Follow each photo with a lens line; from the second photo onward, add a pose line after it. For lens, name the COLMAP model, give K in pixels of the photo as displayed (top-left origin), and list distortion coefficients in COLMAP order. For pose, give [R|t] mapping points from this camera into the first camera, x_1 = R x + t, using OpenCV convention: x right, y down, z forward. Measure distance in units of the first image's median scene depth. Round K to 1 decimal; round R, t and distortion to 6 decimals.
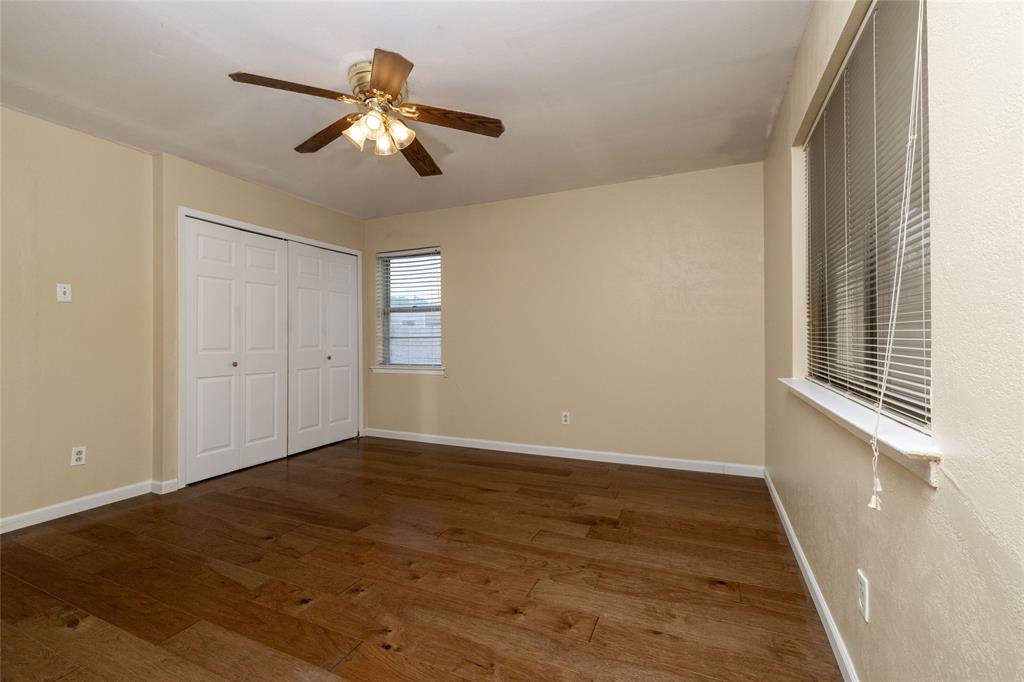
lens RADIAL K [[439.4, 0, 509.5], [0, 439.4, 338.1], [0, 0, 1]] dist [-0.003765, 0.002535]
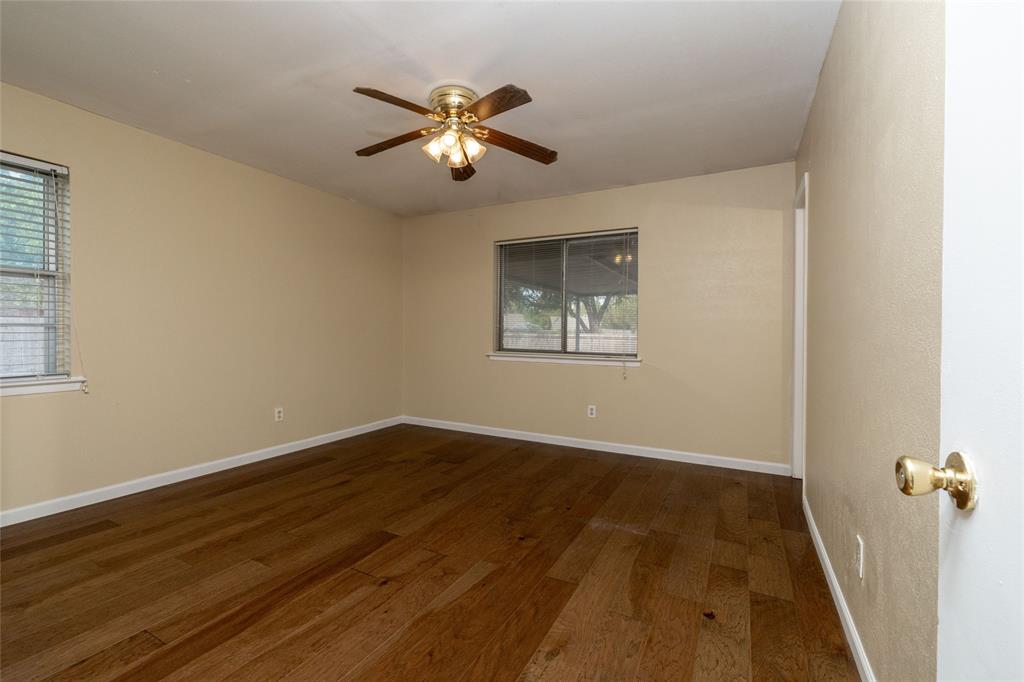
lens RADIAL K [[439.4, 0, 509.5], [0, 439.4, 338.1], [0, 0, 1]] dist [-0.003765, 0.002535]
pose [[0.064875, -0.004376, 0.997884, -1.310820], [-0.011702, 0.999918, 0.005145, 0.008403], [-0.997825, -0.012011, 0.064818, 0.723832]]
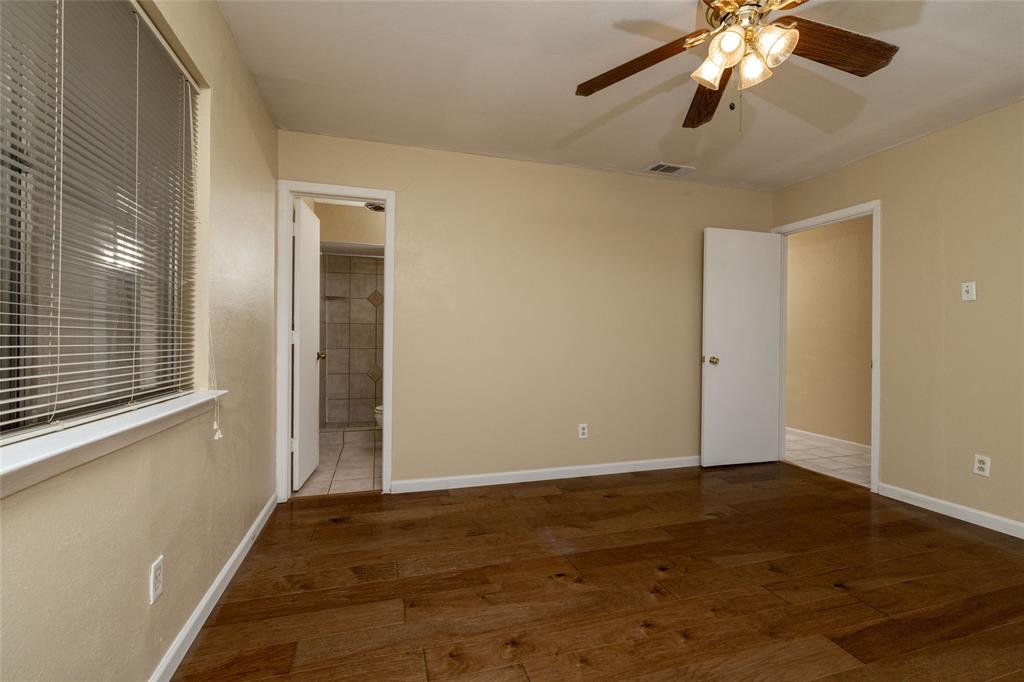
lens RADIAL K [[439.4, 0, 509.5], [0, 439.4, 338.1], [0, 0, 1]] dist [-0.003765, 0.002535]
pose [[-0.755203, -0.001070, -0.655490, 0.439482], [-0.000689, 0.999999, -0.000838, 0.001279], [0.655490, -0.000181, -0.755204, 1.207982]]
